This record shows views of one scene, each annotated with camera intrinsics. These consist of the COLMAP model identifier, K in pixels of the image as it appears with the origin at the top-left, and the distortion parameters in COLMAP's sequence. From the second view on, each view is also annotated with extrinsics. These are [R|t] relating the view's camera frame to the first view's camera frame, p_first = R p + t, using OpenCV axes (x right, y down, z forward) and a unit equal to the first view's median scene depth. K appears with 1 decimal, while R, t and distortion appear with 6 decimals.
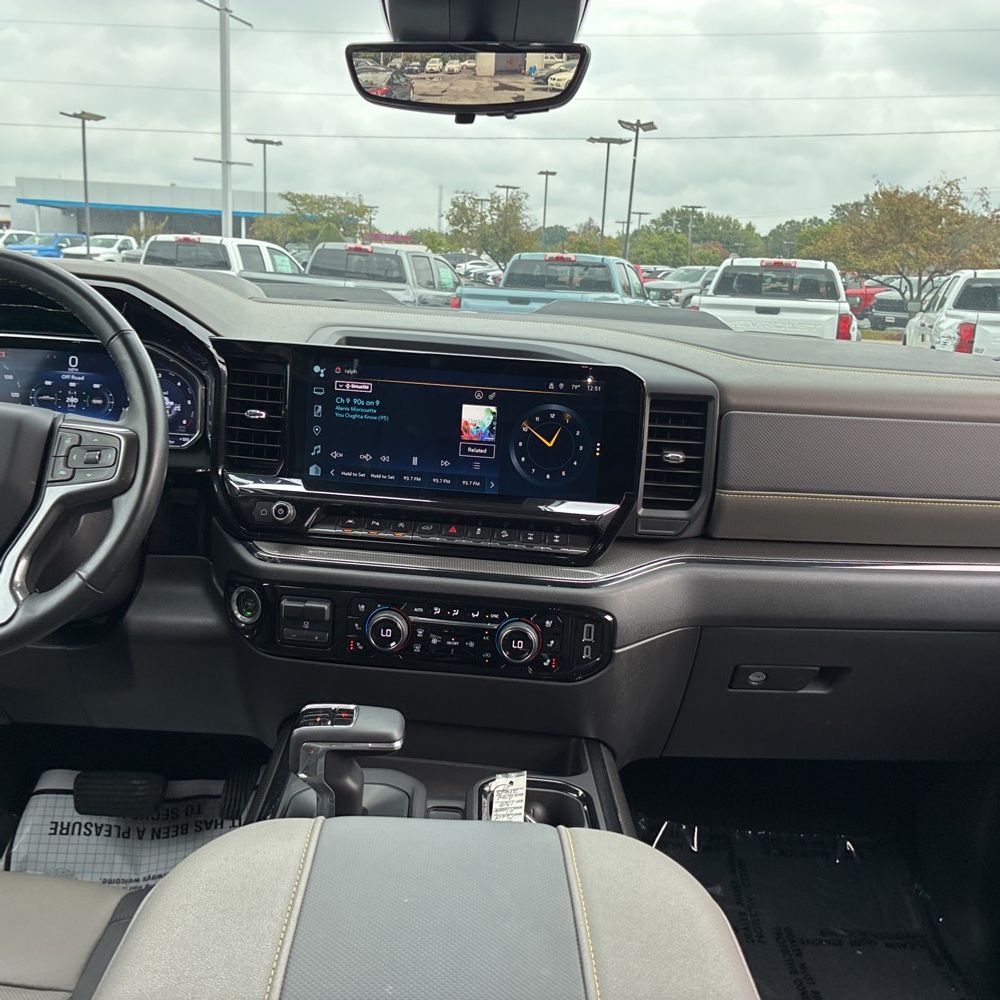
lens RADIAL K [[1008.6, 0, 498.0], [0, 1008.6, 492.4], [0, 0, 1]] dist [0.019907, 0.000000]
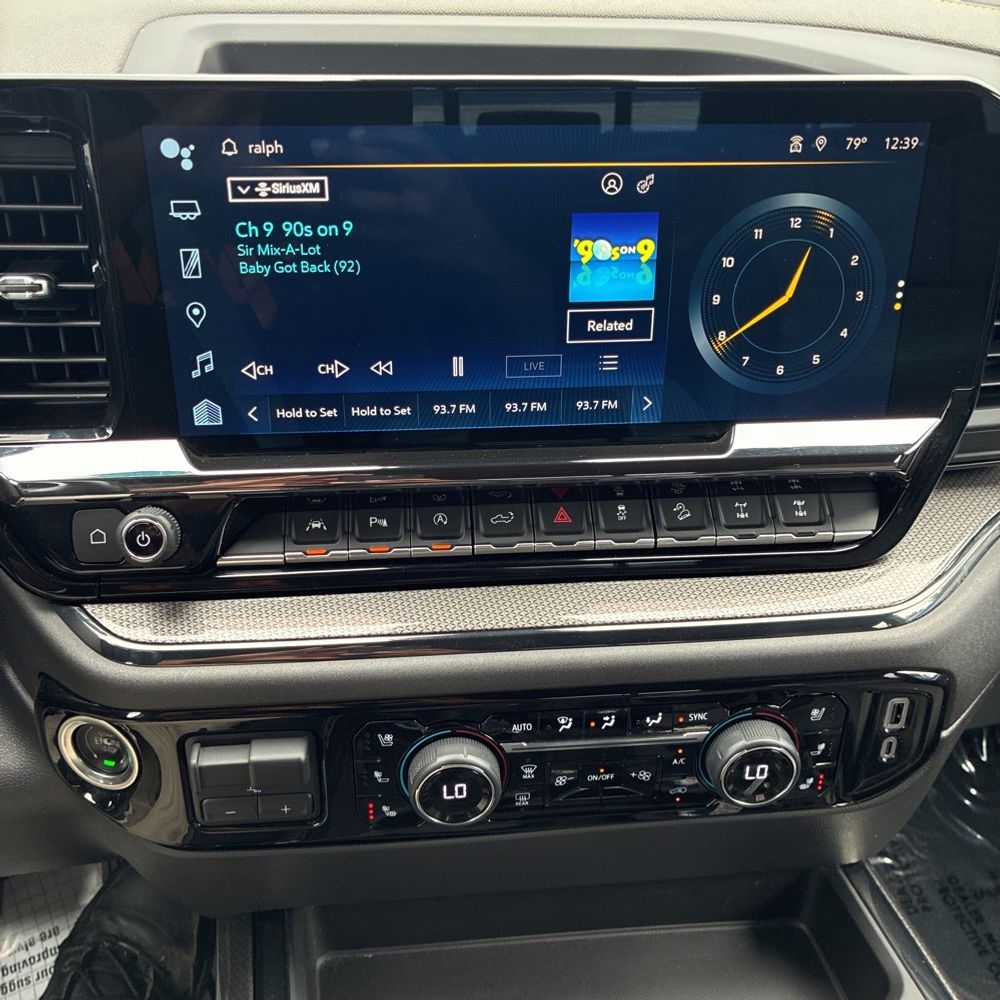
lens RADIAL K [[1008.6, 0, 508.1], [0, 1008.6, 492.8], [0, 0, 1]] dist [0.019907, 0.000000]
pose [[0.982622, -0.130248, 0.132249, -0.123842], [0.089087, 0.955978, 0.279589, -0.094750], [-0.162843, -0.262949, 0.950968, 0.602036]]
